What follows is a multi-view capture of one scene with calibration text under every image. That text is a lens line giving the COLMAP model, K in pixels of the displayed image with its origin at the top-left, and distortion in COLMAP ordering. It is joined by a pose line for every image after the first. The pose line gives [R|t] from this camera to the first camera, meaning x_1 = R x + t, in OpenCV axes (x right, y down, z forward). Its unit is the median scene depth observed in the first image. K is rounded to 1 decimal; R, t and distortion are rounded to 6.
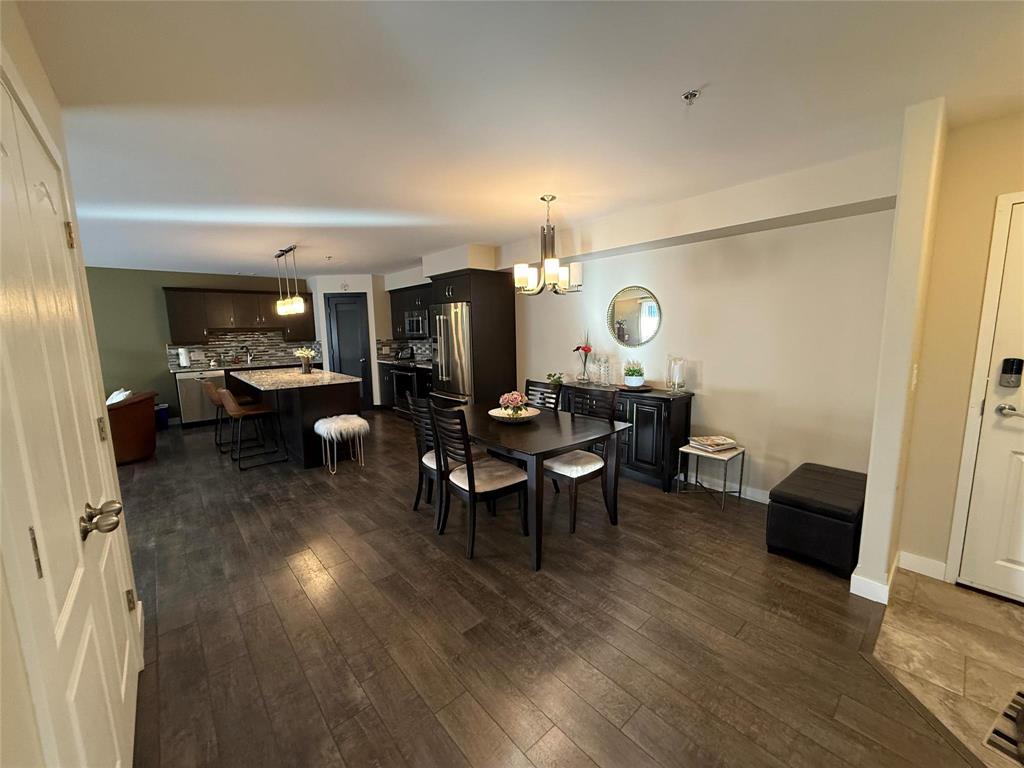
lens RADIAL K [[402.6, 0, 517.3], [0, 402.6, 386.2], [0, 0, 1]] dist [-0.000938, -0.000134]
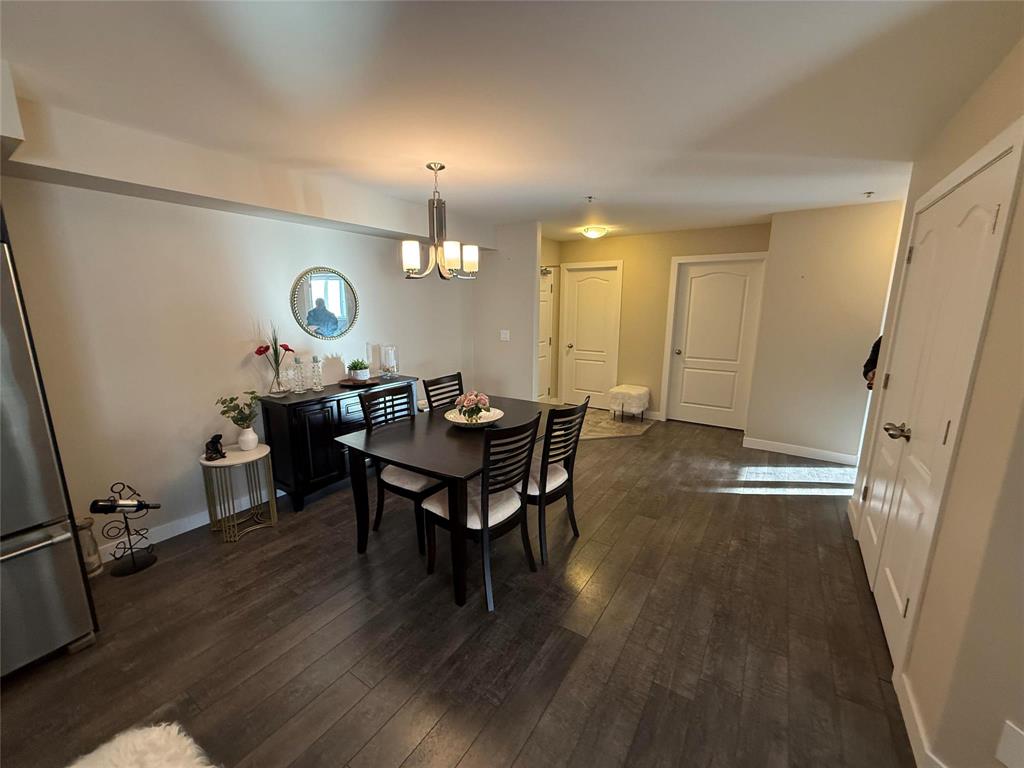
lens RADIAL K [[402.6, 0, 507.4], [0, 402.6, 388.2], [0, 0, 1]] dist [-0.000938, -0.000134]
pose [[-0.236365, -0.181721, 0.954520, -0.408721], [0.146110, 0.964539, 0.219809, -0.082535], [-0.960616, 0.191420, -0.201432, 0.528291]]
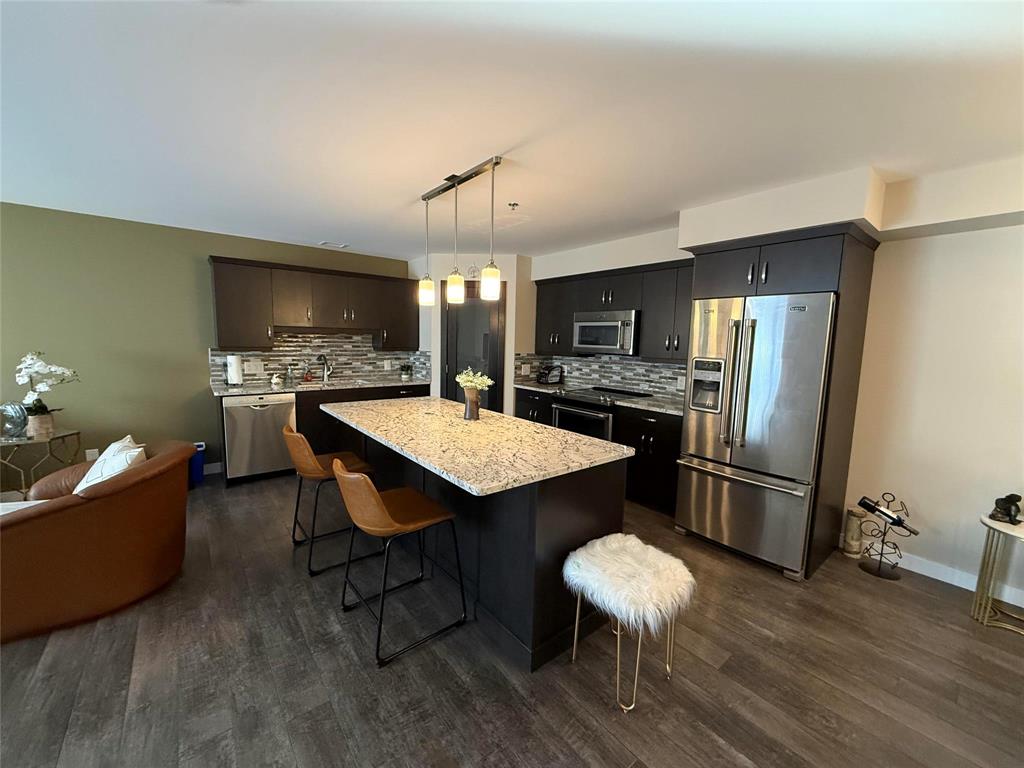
lens RADIAL K [[402.6, 0, 516.6], [0, 402.6, 388.6], [0, 0, 1]] dist [-0.000938, -0.000134]
pose [[0.998115, 0.047042, -0.039417, -0.359936], [-0.047823, 0.998673, -0.019097, -0.051457], [0.038466, 0.020946, 0.999040, 0.385583]]
